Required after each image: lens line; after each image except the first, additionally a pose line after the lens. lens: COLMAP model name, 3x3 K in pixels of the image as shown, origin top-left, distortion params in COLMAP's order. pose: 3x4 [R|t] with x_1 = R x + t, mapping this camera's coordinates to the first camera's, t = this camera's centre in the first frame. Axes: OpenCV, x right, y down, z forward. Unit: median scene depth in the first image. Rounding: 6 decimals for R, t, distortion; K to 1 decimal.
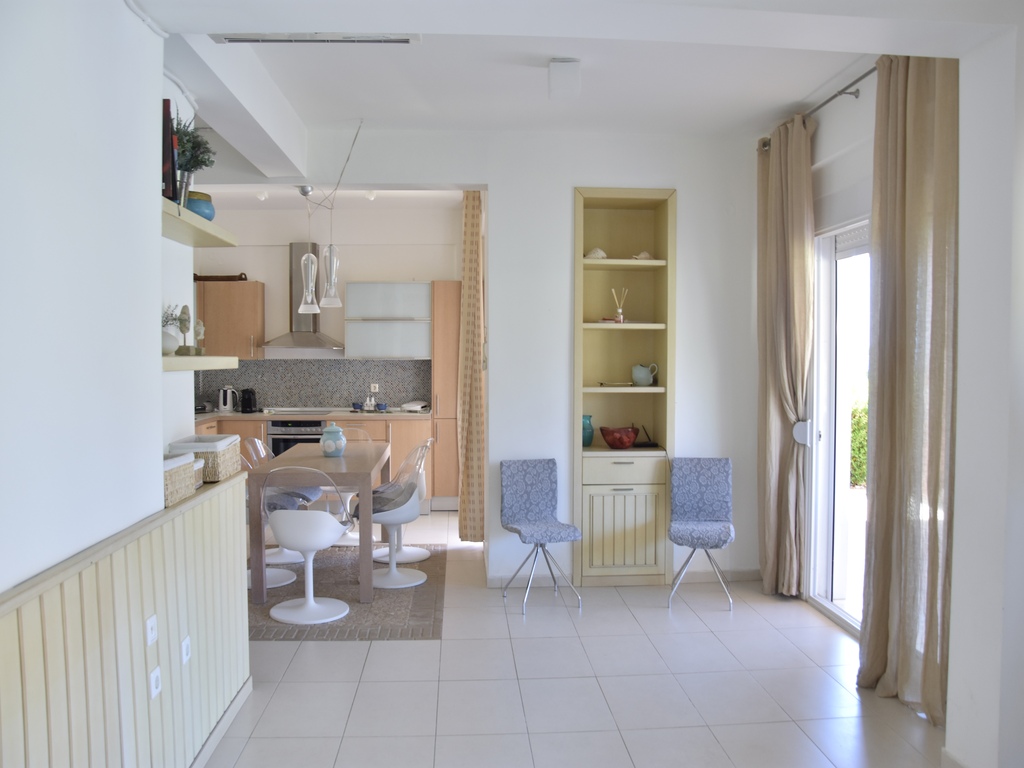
lens RADIAL K [[812.5, 0, 512.0], [0, 812.5, 384.0], [0, 0, 1]] dist [-0.137392, 0.096661]
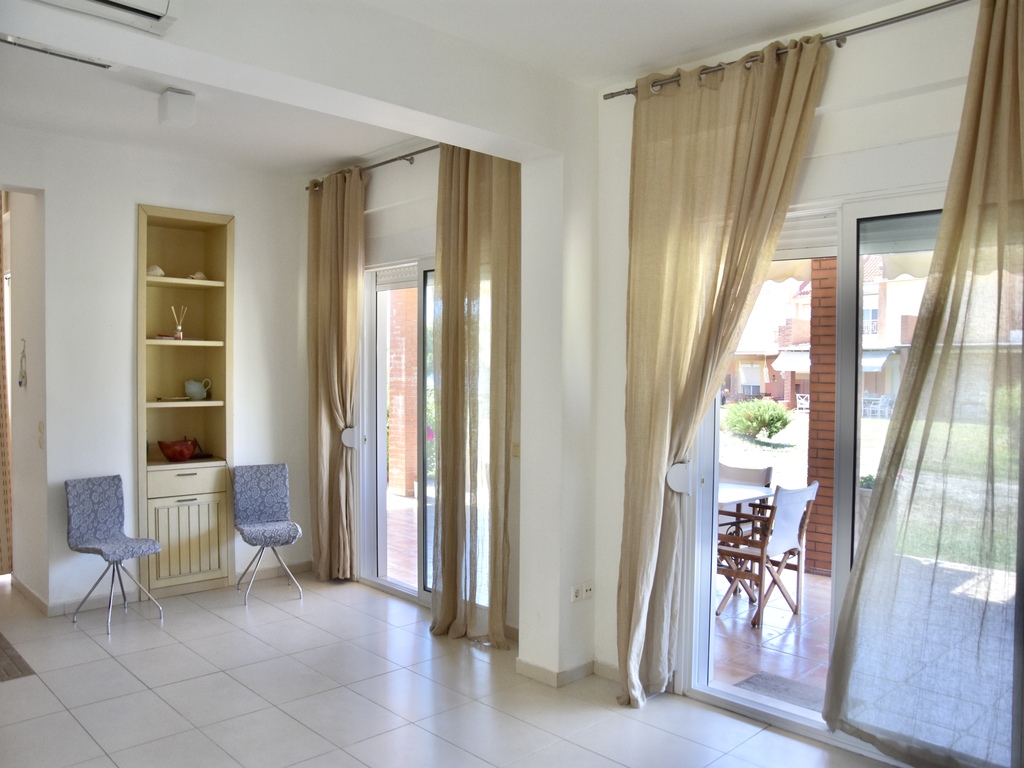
lens RADIAL K [[812.5, 0, 512.0], [0, 812.5, 384.0], [0, 0, 1]] dist [-0.137392, 0.096661]
pose [[0.763082, -0.007646, 0.646257, -0.205185], [0.016029, 0.999846, -0.007097, -0.004733], [-0.646103, 0.015775, 0.763087, -0.050780]]
